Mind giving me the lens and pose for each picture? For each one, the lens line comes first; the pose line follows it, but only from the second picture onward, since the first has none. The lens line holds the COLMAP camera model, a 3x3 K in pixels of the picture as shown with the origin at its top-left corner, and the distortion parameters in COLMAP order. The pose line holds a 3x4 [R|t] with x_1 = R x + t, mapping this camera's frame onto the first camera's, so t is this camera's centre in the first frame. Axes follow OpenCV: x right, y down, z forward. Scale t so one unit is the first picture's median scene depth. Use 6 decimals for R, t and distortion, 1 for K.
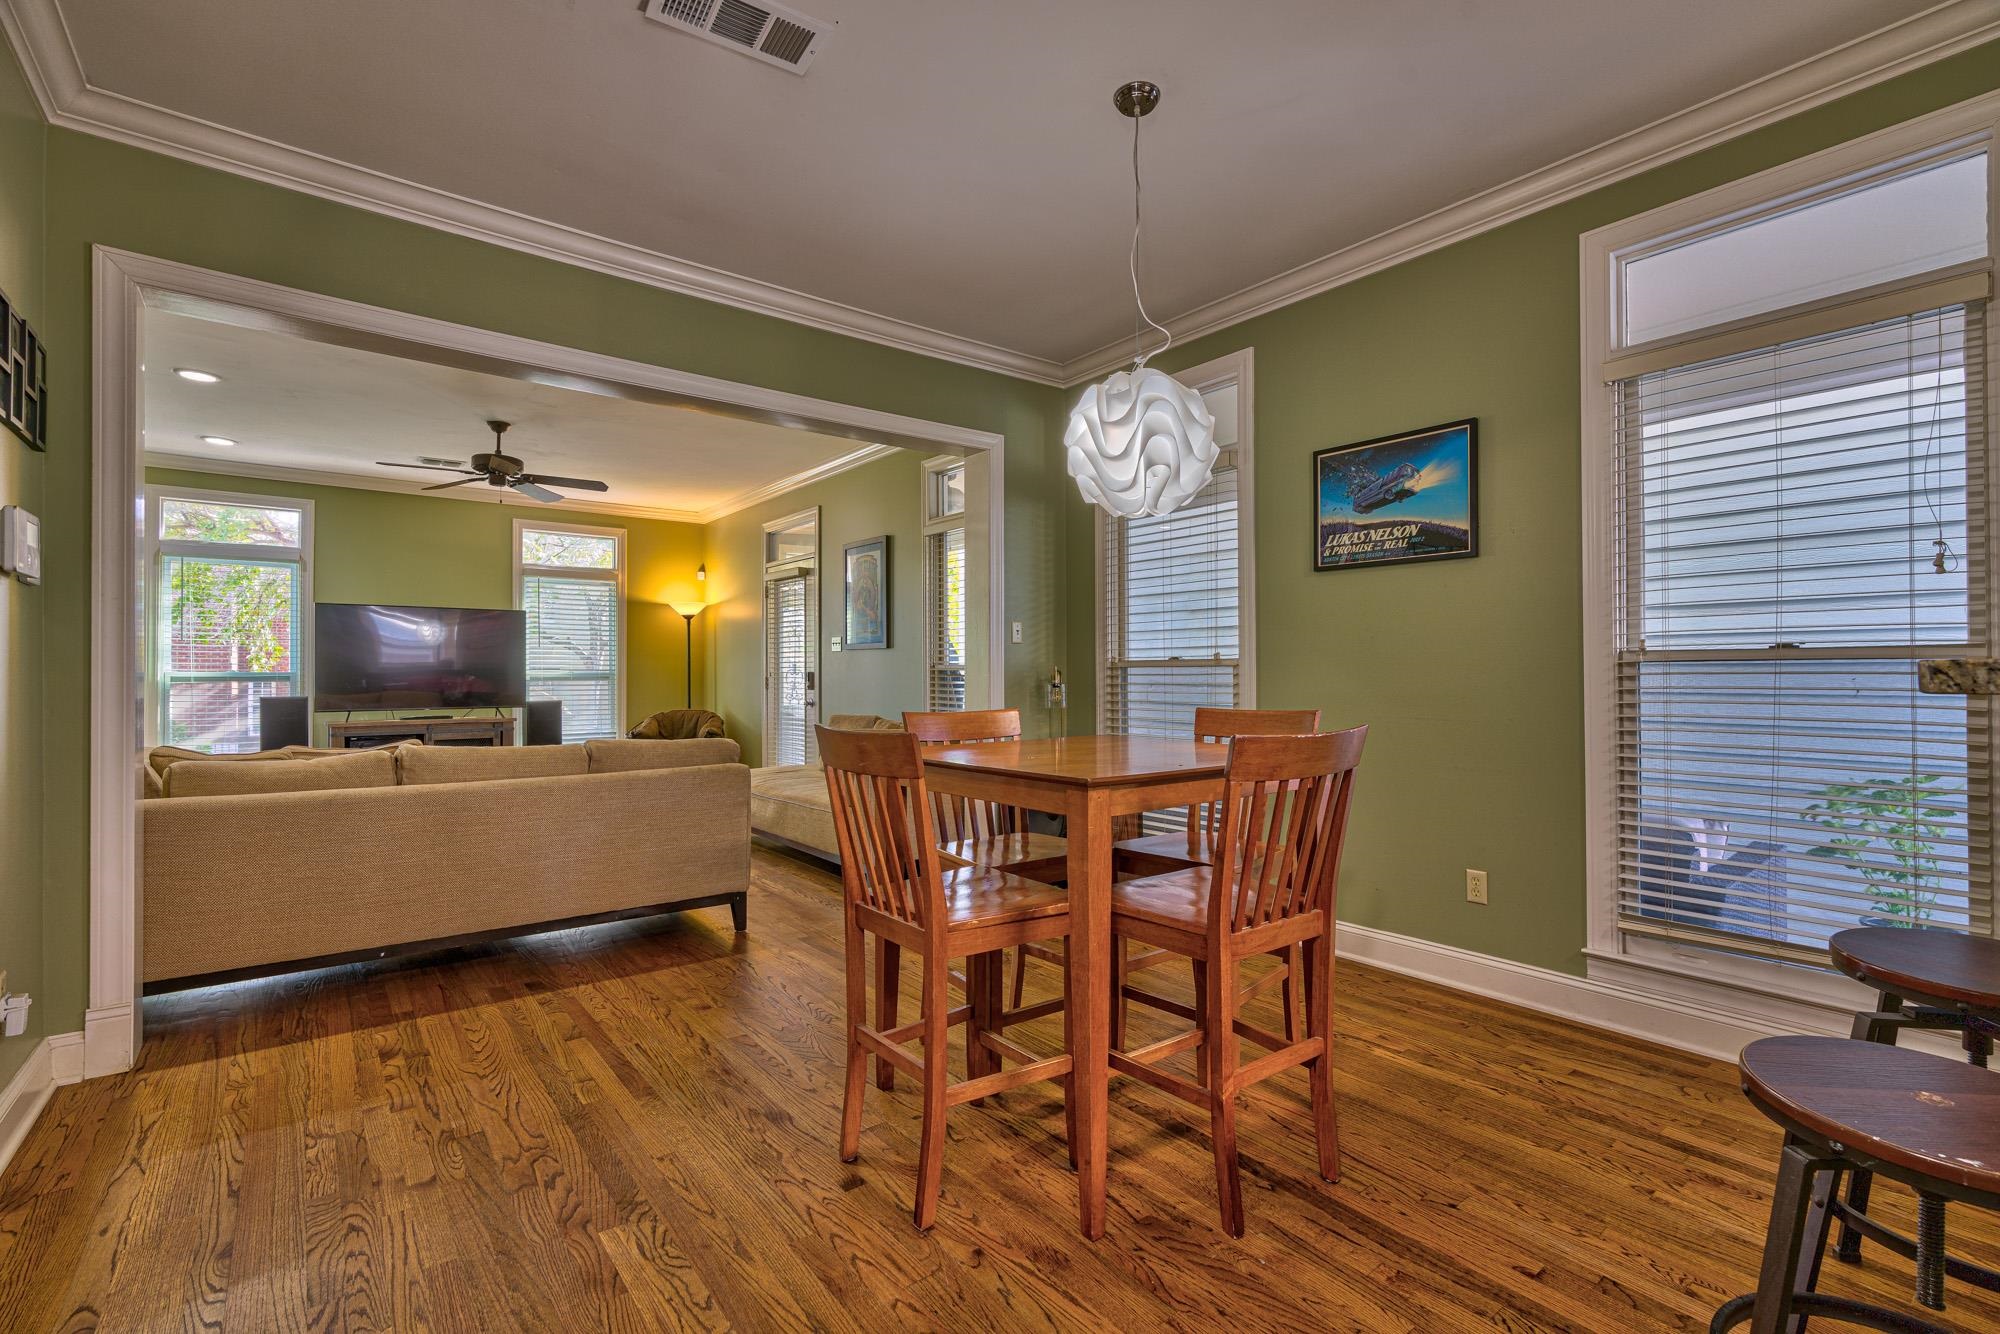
lens RADIAL K [[915.3, 0, 1000.0], [0, 915.3, 667.0], [0, 0, 1]] dist [-0.002000, 0.001017]
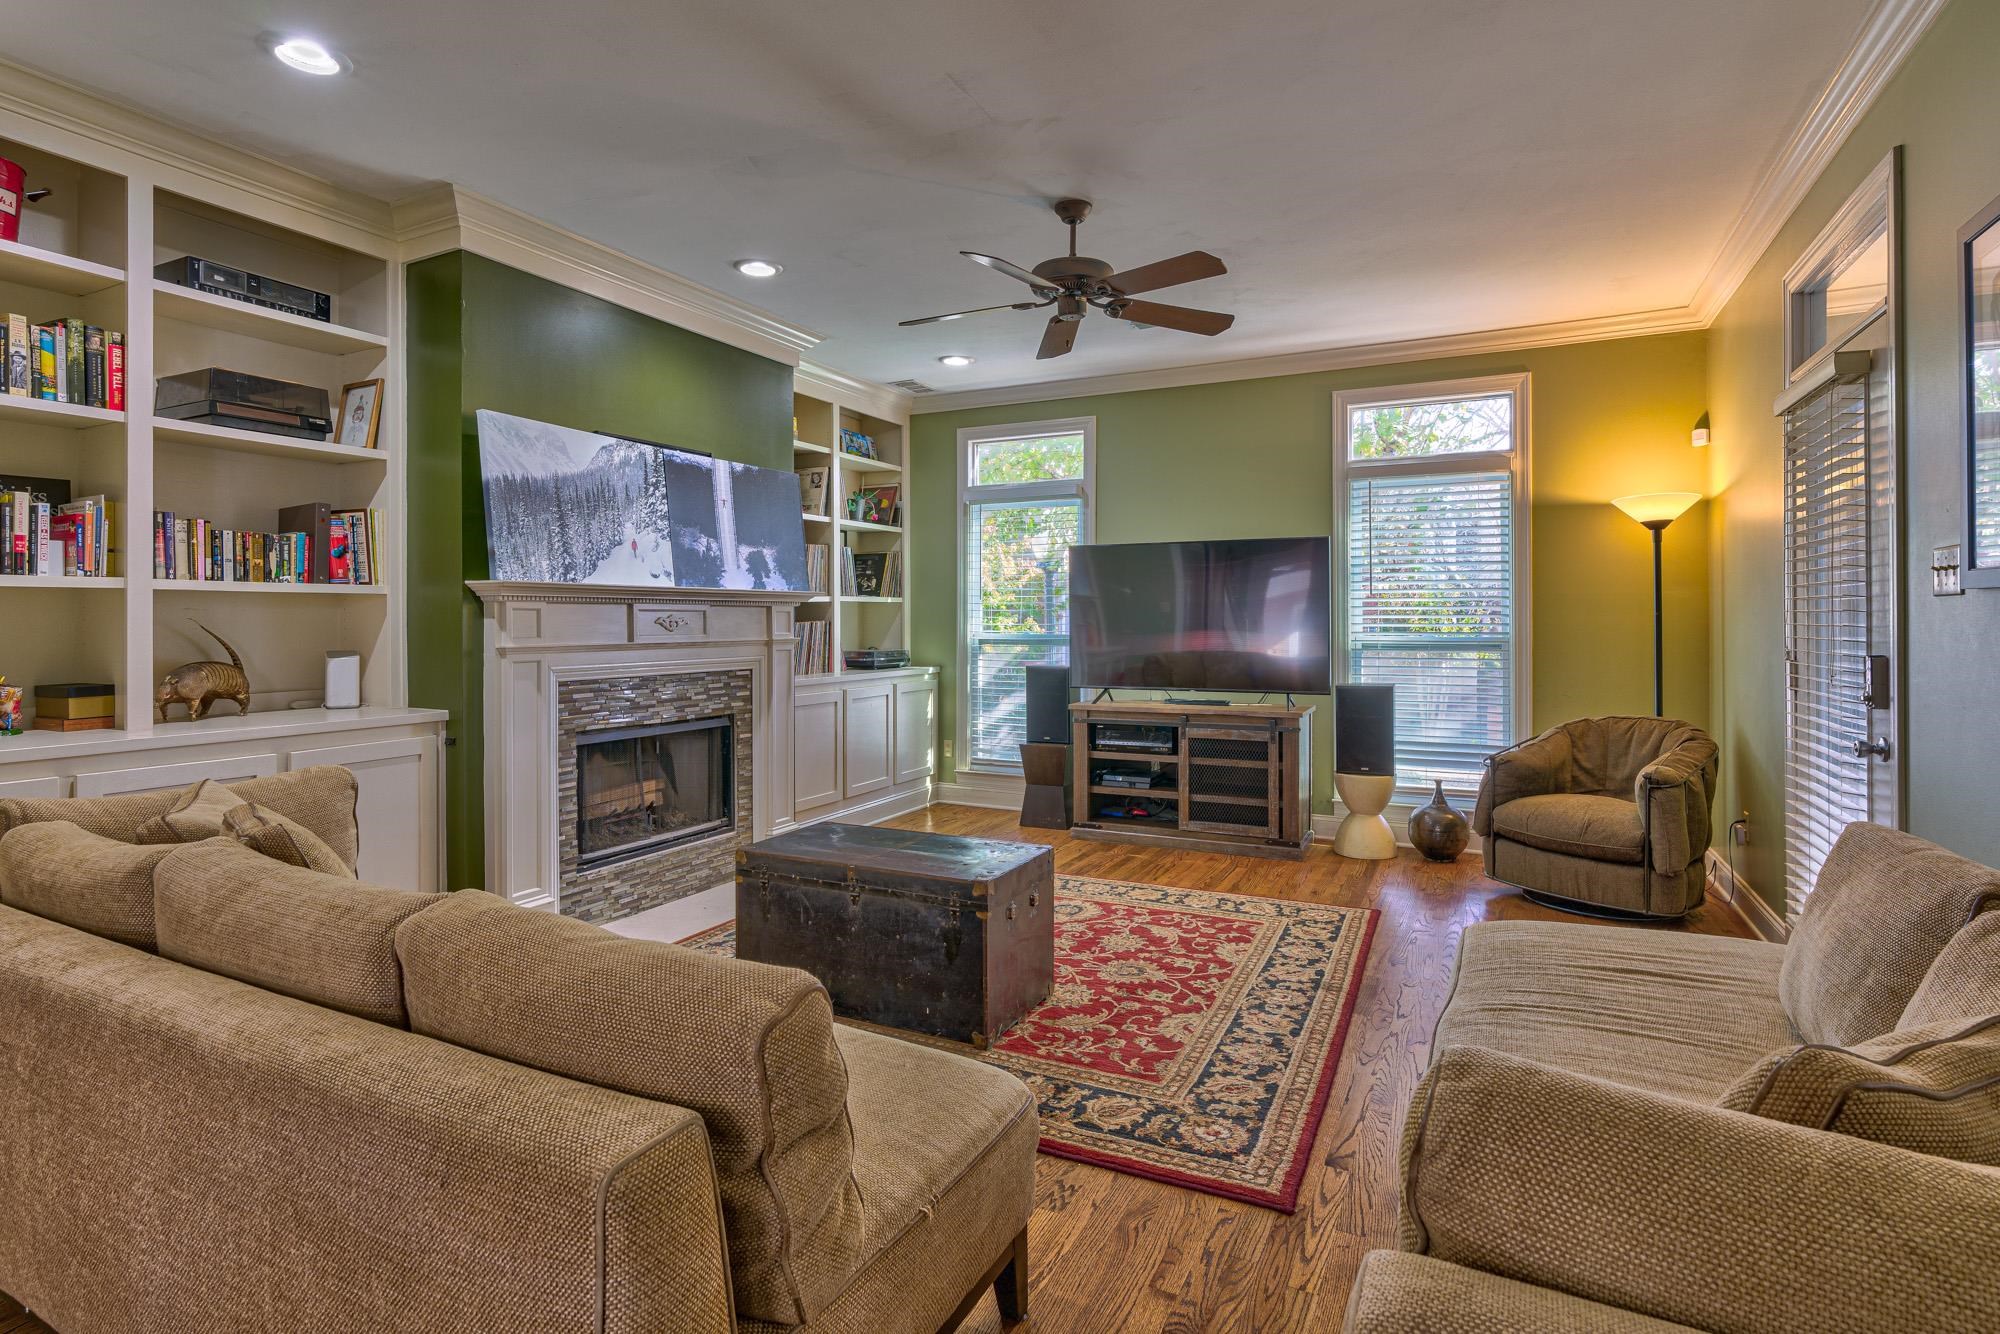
lens RADIAL K [[1007.1, 0, 976.4], [0, 1007.1, 609.4], [0, 0, 1]] dist [-0.001398, 0.000160]
pose [[0.427334, -0.006059, -0.904074, -0.011193], [0.007004, 0.999970, -0.003391, -0.011464], [0.904067, -0.004883, 0.427363, 0.472434]]
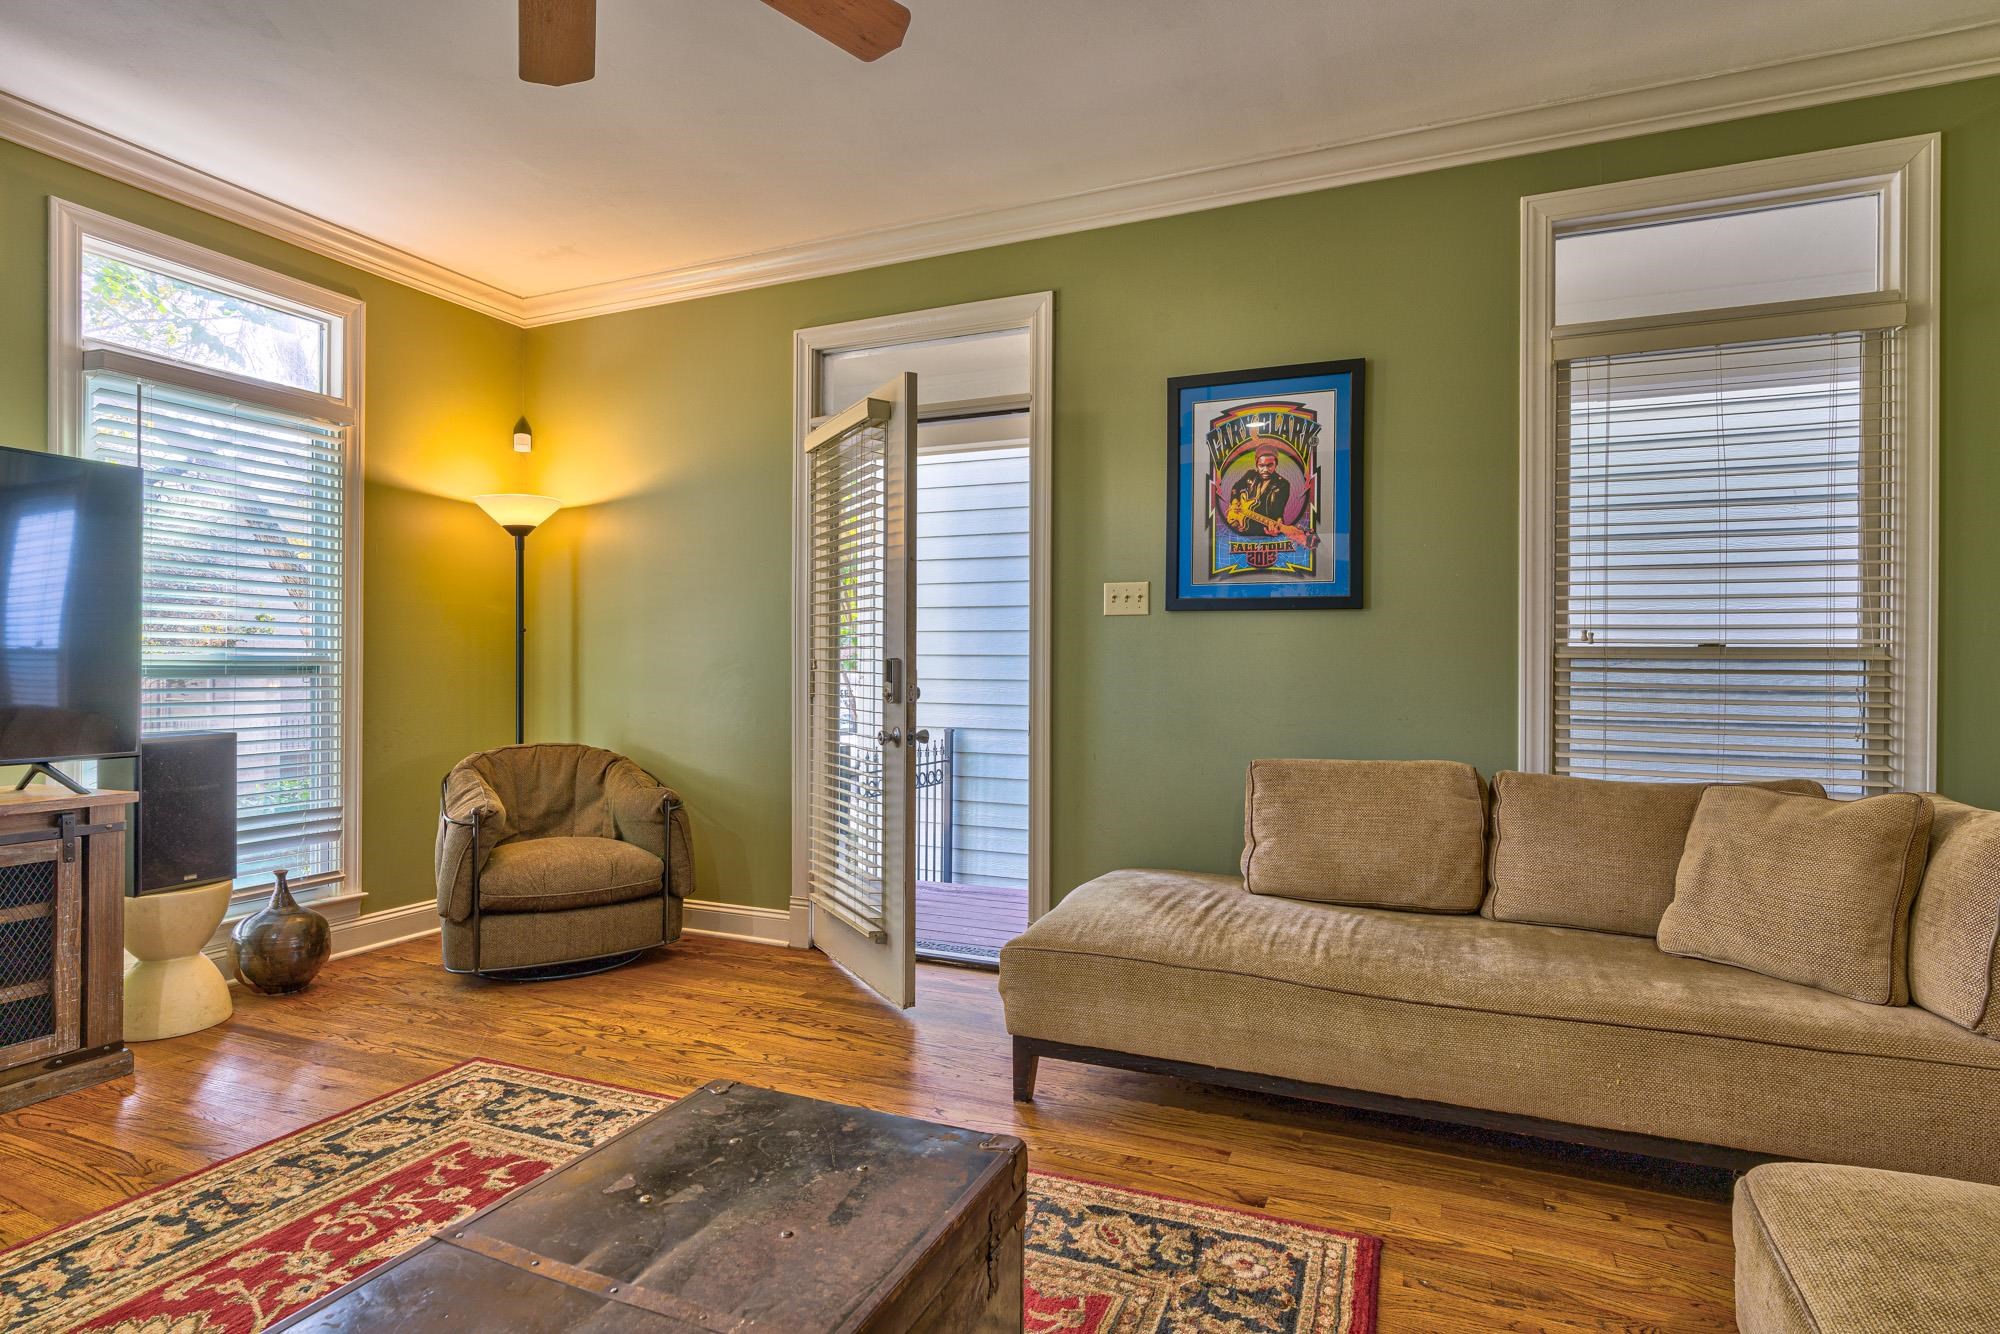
lens RADIAL K [[1001.2, 0, 1049.4], [0, 1001.2, 681.7], [0, 0, 1]] dist [-0.017444, 0.000644]
pose [[0.866549, 0.001004, 0.499092, -0.382821], [-0.011486, 0.999773, 0.017931, 0.006068], [-0.498960, -0.021271, 0.866364, 0.490623]]
